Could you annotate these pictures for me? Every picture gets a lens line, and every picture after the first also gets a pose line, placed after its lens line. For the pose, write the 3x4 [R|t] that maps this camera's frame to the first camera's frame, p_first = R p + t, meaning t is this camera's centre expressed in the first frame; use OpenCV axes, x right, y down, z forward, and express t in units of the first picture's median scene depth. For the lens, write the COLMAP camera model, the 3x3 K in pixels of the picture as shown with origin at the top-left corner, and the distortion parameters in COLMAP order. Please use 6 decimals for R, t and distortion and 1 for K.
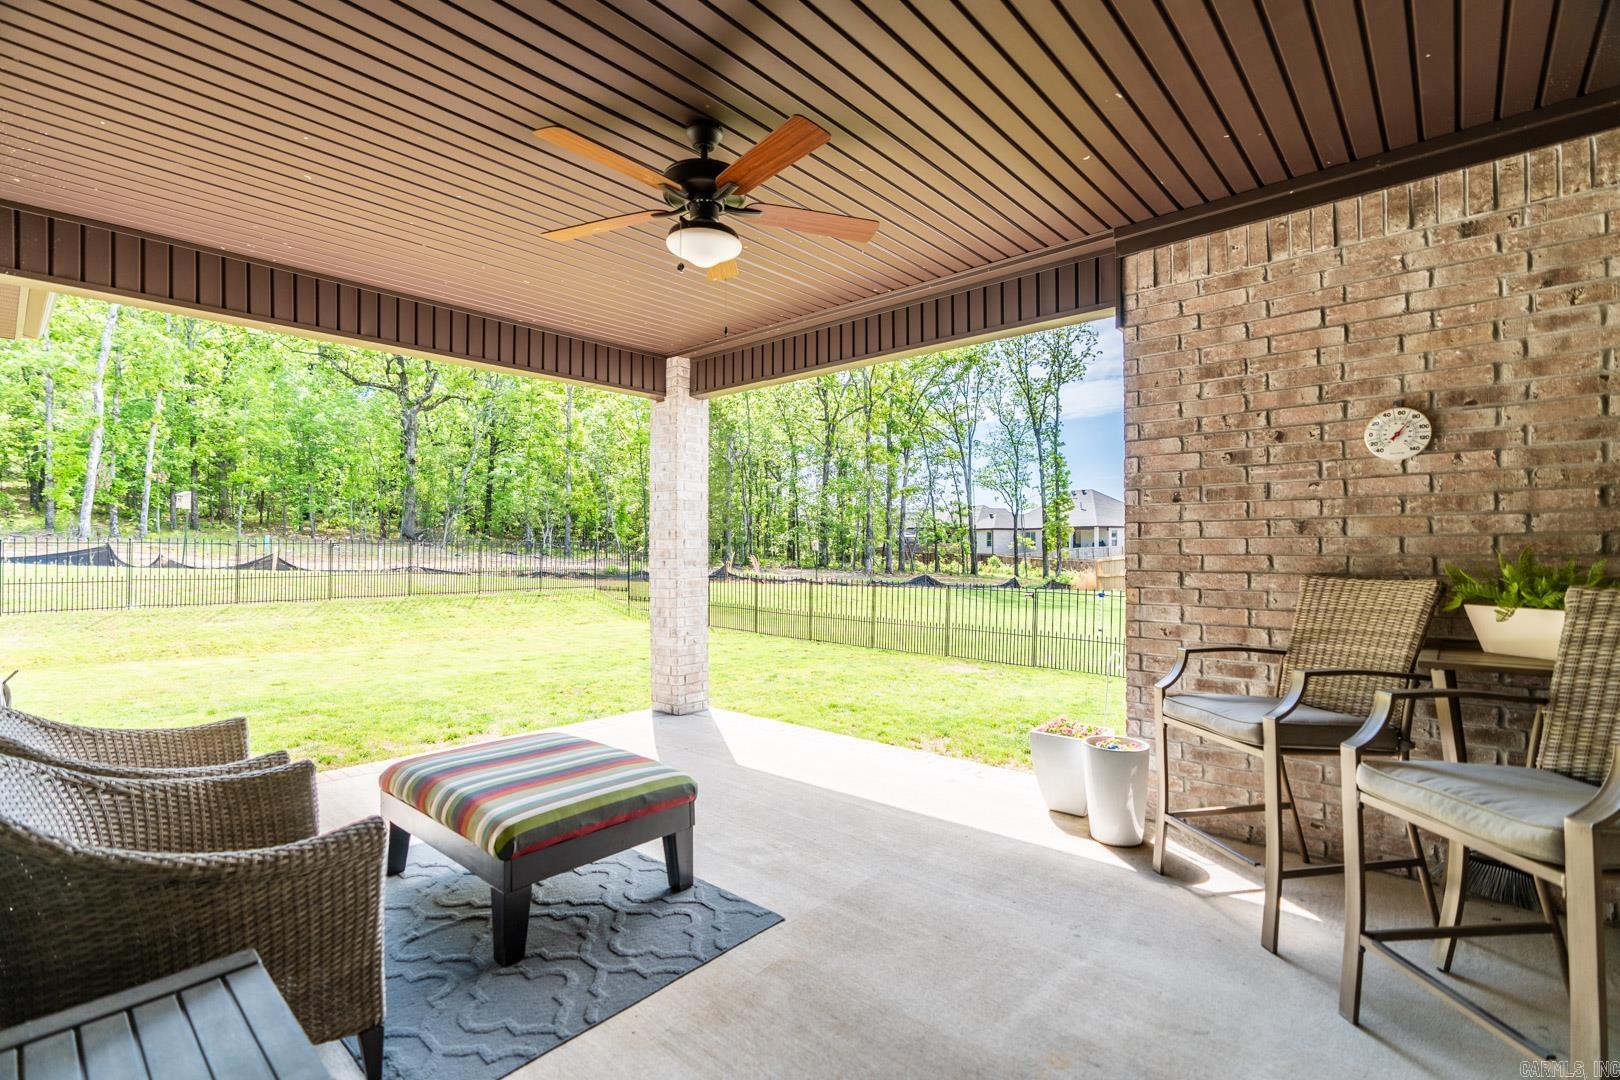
lens RADIAL K [[734.2, 0, 803.9], [0, 734.2, 550.6], [0, 0, 1]] dist [-0.015628, 0.005448]
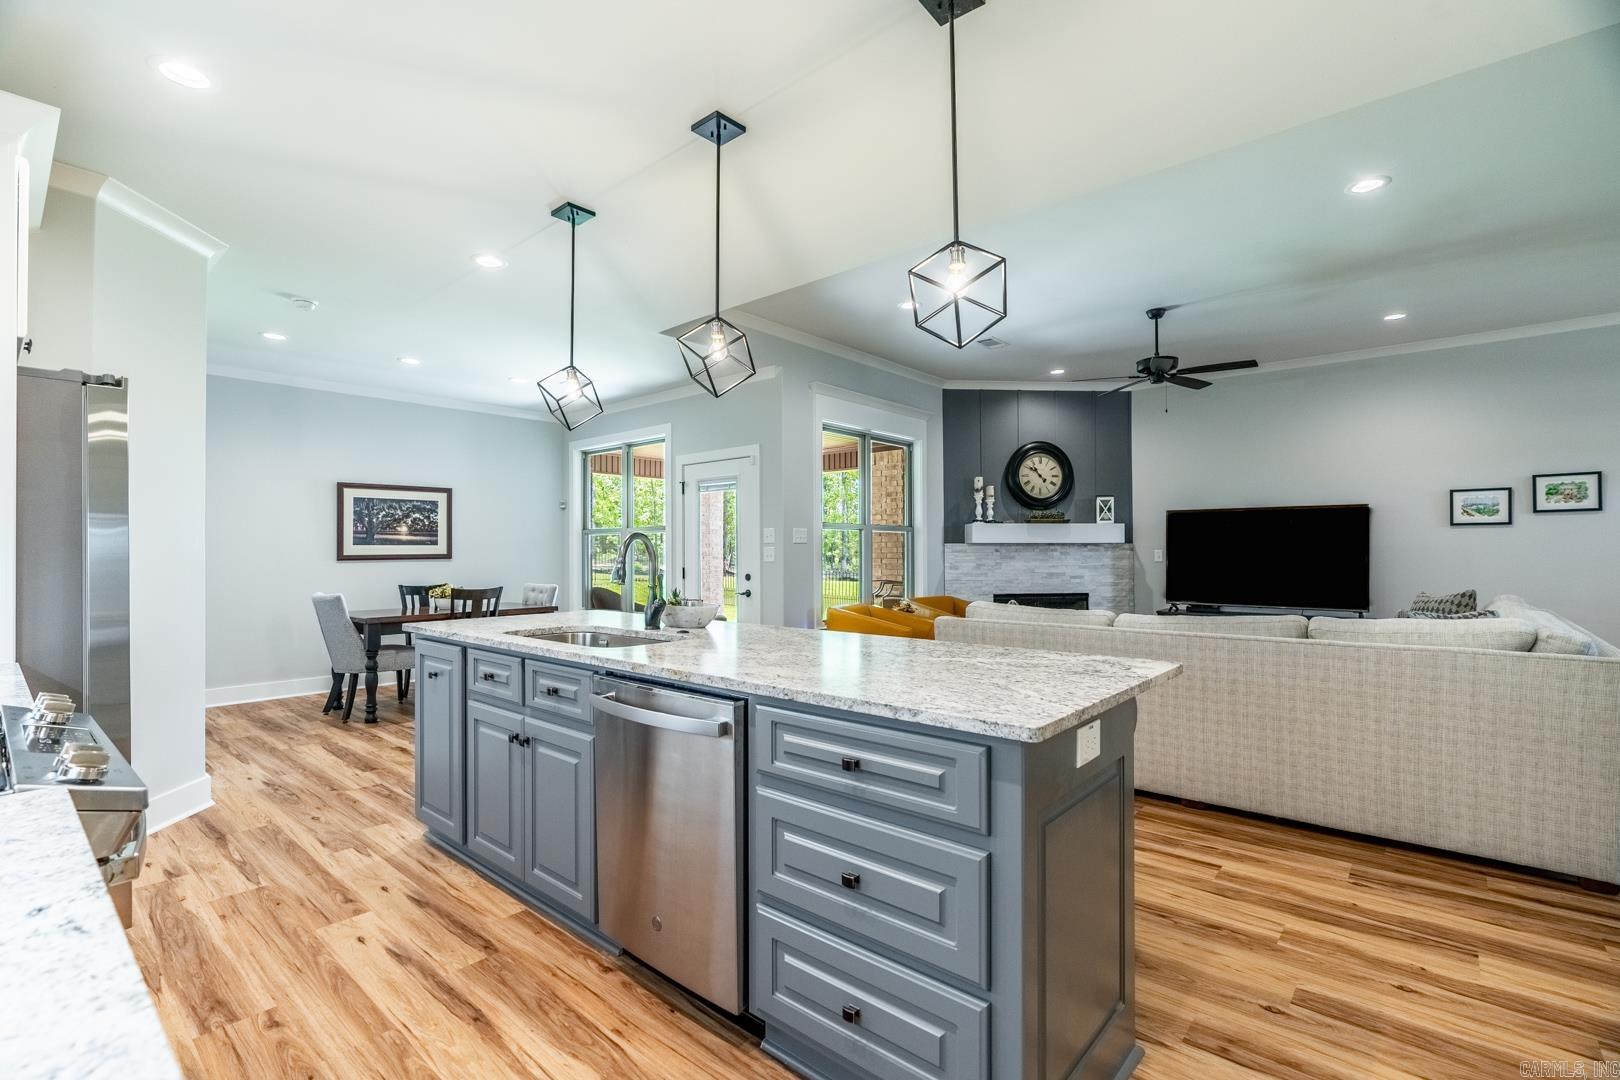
lens RADIAL K [[734.2, 0, 796.7], [0, 734.2, 543.4], [0, 0, 1]] dist [-0.015628, 0.005448]
pose [[0.999987, -0.002389, 0.004410, 0.134468], [0.002450, 0.999900, -0.013921, 0.006865], [-0.004376, 0.013932, 0.999893, -1.972733]]
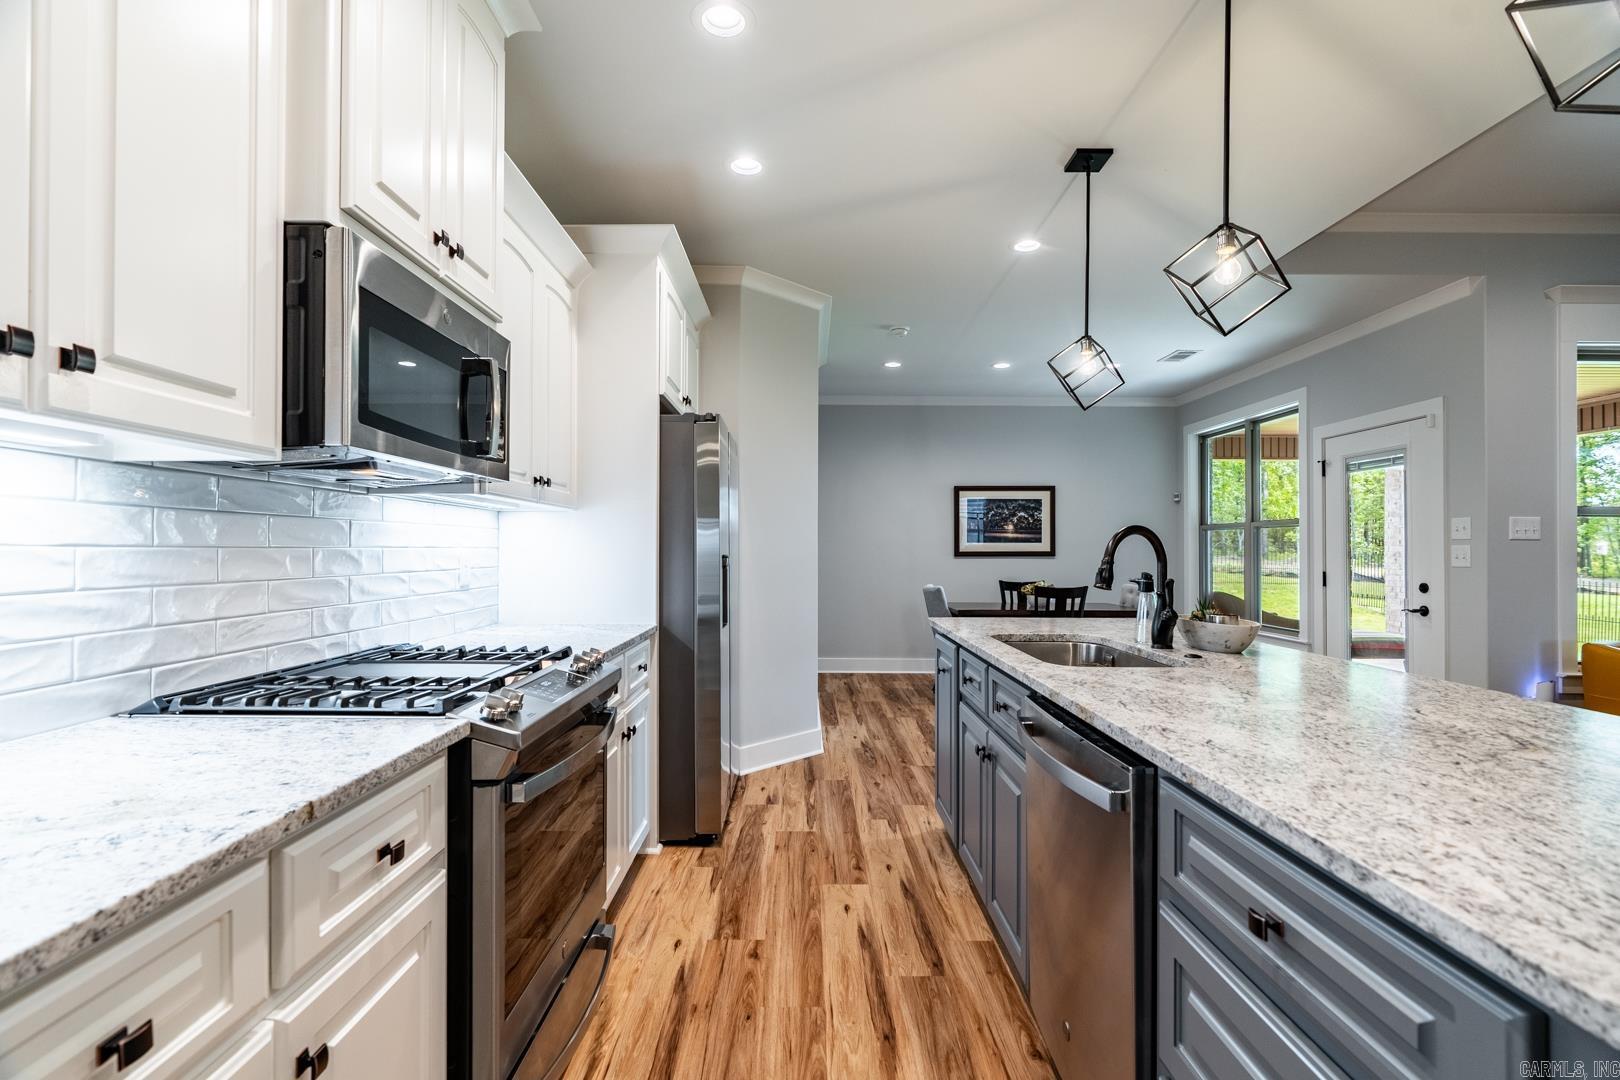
lens RADIAL K [[734.2, 0, 805.8], [0, 734.2, 542.3], [0, 0, 1]] dist [-0.015628, 0.005448]
pose [[0.665921, -0.003592, -0.746014, 0.249866], [-0.006868, 0.999917, -0.010945, 0.007351], [0.745991, 0.012412, 0.665840, -1.812627]]
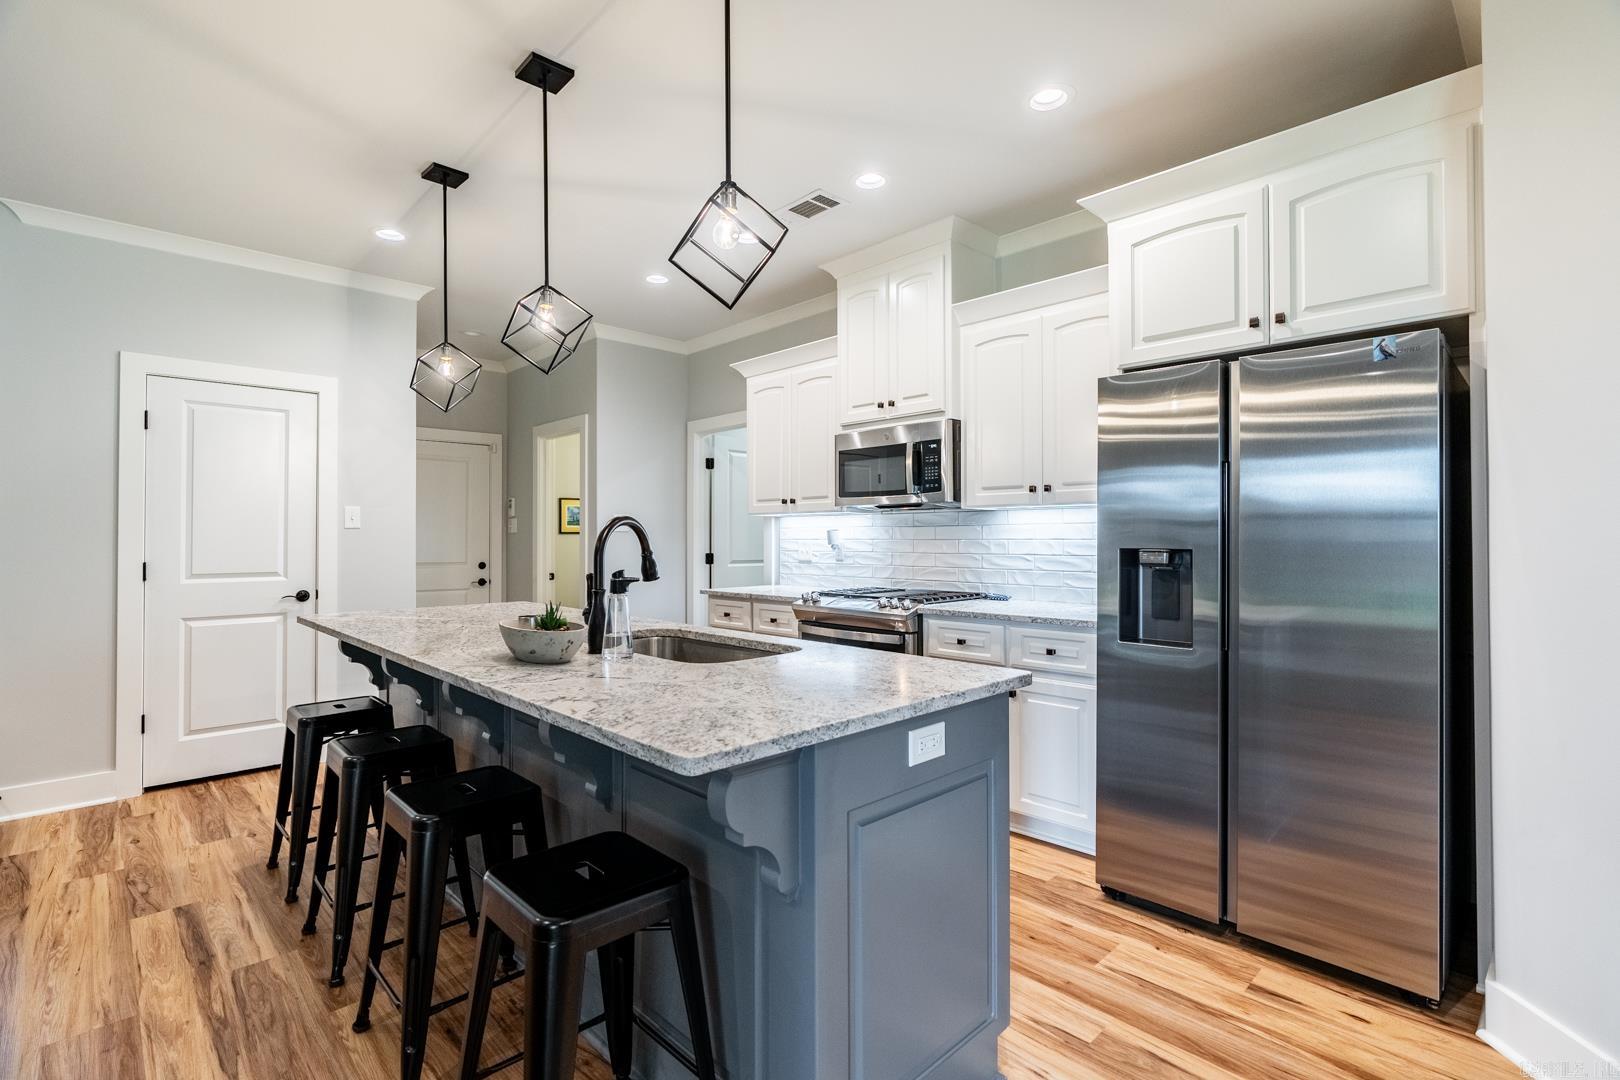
lens RADIAL K [[734.2, 0, 809.4], [0, 734.2, 541.2], [0, 0, 1]] dist [-0.015628, 0.005448]
pose [[-0.997709, 0.004106, 0.067523, -0.235153], [0.004780, 0.999940, 0.009824, -0.002265], [-0.067479, 0.010124, -0.997669, -0.563624]]
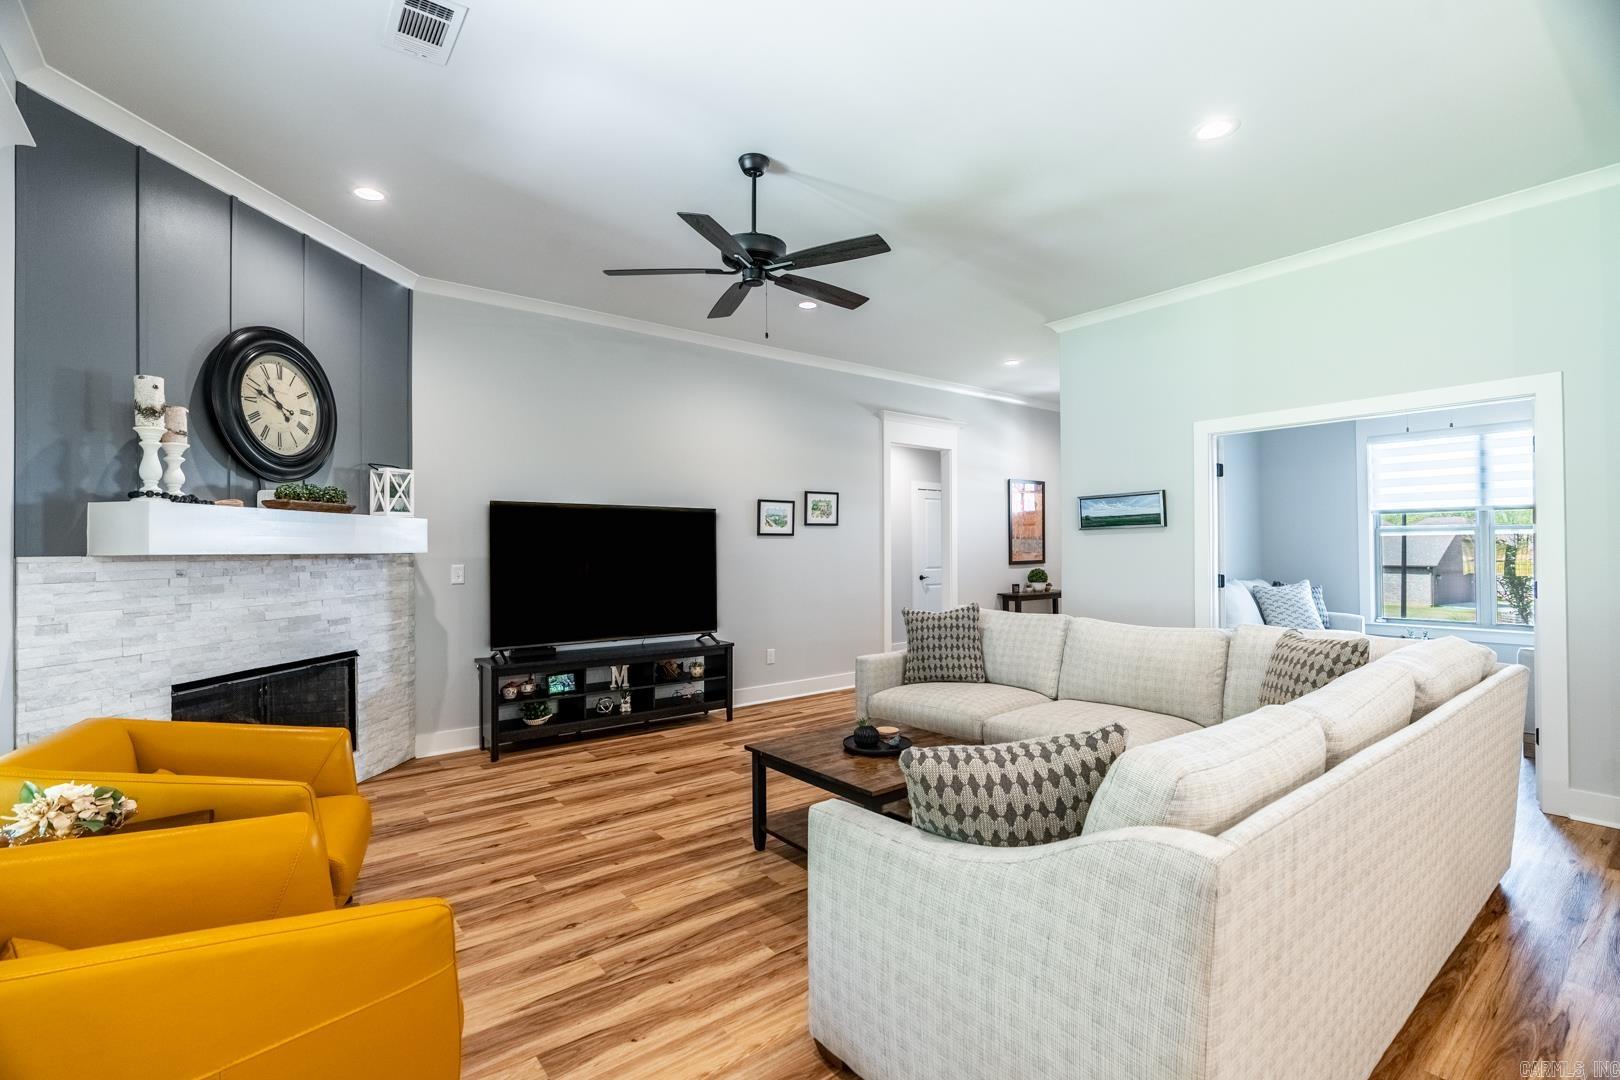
lens RADIAL K [[734.2, 0, 805.3], [0, 734.2, 541.2], [0, 0, 1]] dist [-0.015628, 0.005448]
pose [[0.181247, 0.009080, 0.983396, 0.027516], [0.008958, 0.999901, -0.010883, -0.024112], [-0.983397, 0.010782, 0.181148, -0.610881]]
